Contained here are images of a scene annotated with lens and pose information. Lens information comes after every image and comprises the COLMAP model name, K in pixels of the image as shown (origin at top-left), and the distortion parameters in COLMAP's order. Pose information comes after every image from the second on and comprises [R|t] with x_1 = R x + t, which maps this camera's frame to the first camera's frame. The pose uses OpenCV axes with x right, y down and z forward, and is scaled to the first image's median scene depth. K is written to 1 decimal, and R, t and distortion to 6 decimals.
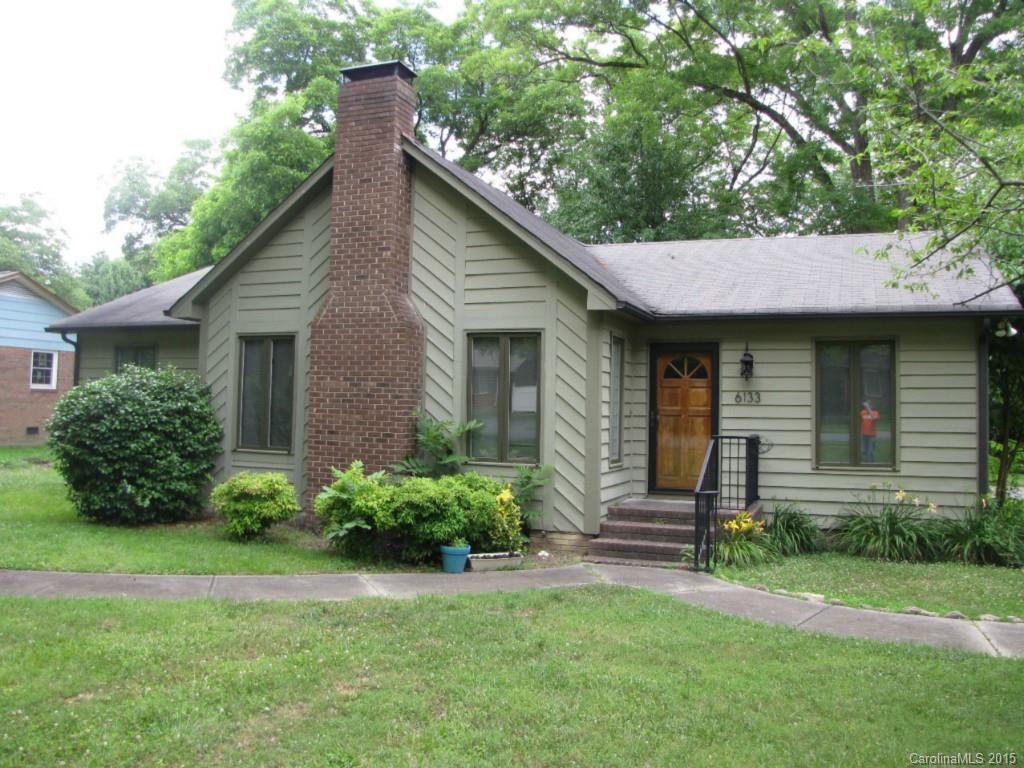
lens RADIAL K [[867.6, 0, 512.1], [0, 867.6, 338.0], [0, 0, 1]] dist [-0.188965, 0.192073]
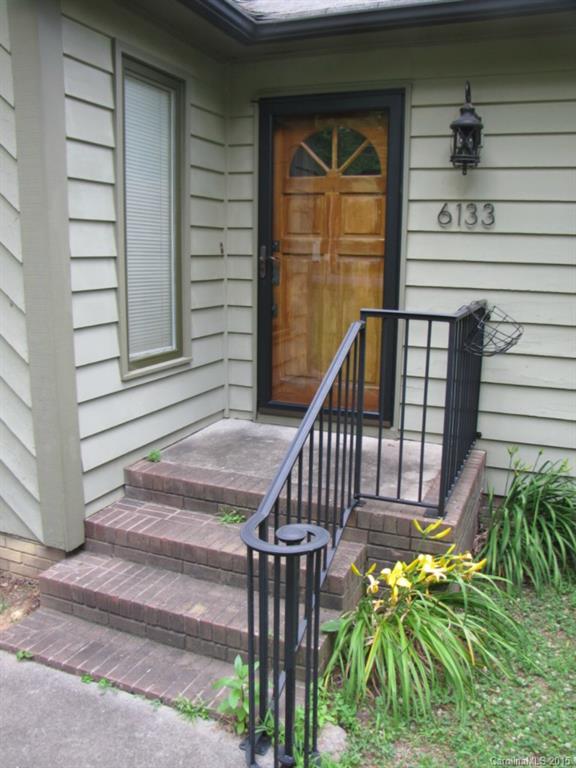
lens RADIAL K [[650.7, 0, 291.8], [0, 650.7, 386.0], [0, 0, 1]] dist [-0.188965, 0.192073]
pose [[0.999917, -0.005438, -0.011679, 0.188038], [0.008490, 0.960022, 0.279797, 0.061548], [0.009691, -0.279873, 0.959988, 0.655902]]
